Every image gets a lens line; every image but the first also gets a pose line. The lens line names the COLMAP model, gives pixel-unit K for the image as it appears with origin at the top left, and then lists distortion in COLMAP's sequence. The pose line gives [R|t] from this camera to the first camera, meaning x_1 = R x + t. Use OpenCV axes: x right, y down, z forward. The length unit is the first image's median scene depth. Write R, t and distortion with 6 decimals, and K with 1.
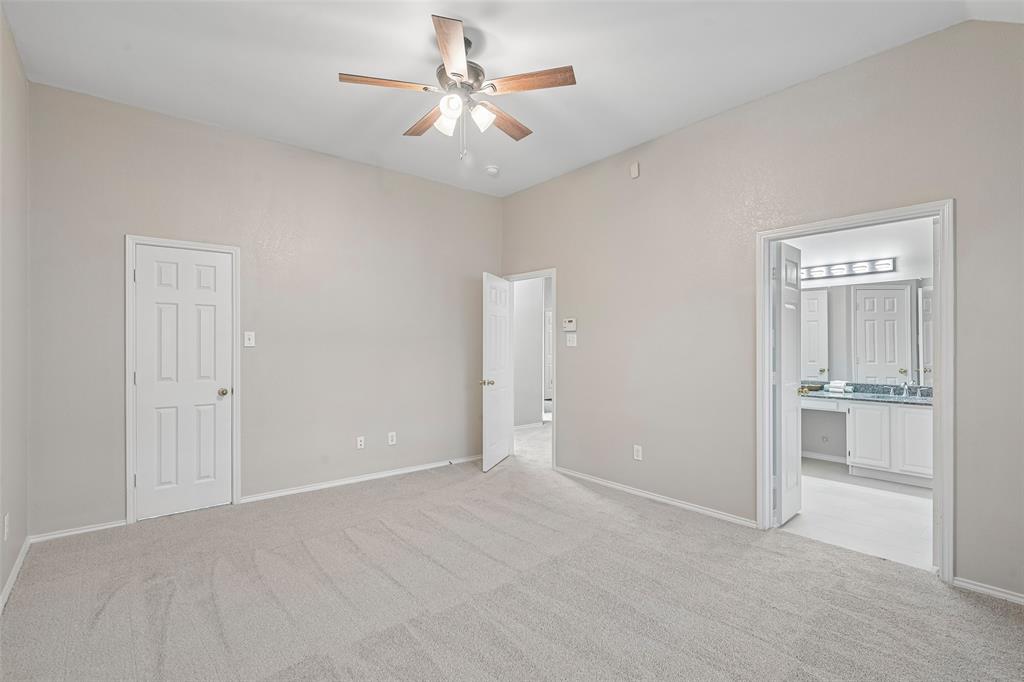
lens RADIAL K [[471.9, 0, 512.0], [0, 471.9, 341.0], [0, 0, 1]] dist [-0.001215, -0.000166]
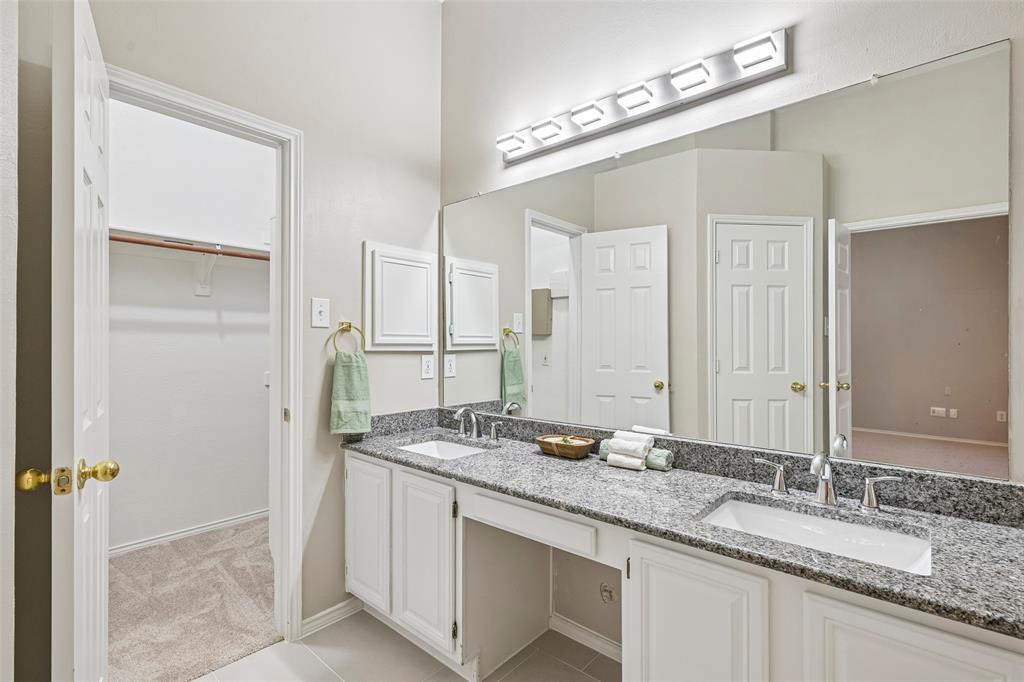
lens RADIAL K [[471.9, 0, 512.0], [0, 471.9, 341.0], [0, 0, 1]] dist [-0.001215, -0.000166]
pose [[0.986714, 0.011018, 0.162091, 0.548286], [-0.010280, 0.999933, -0.005392, 0.024384], [-0.162140, 0.003654, 0.986761, 0.681667]]
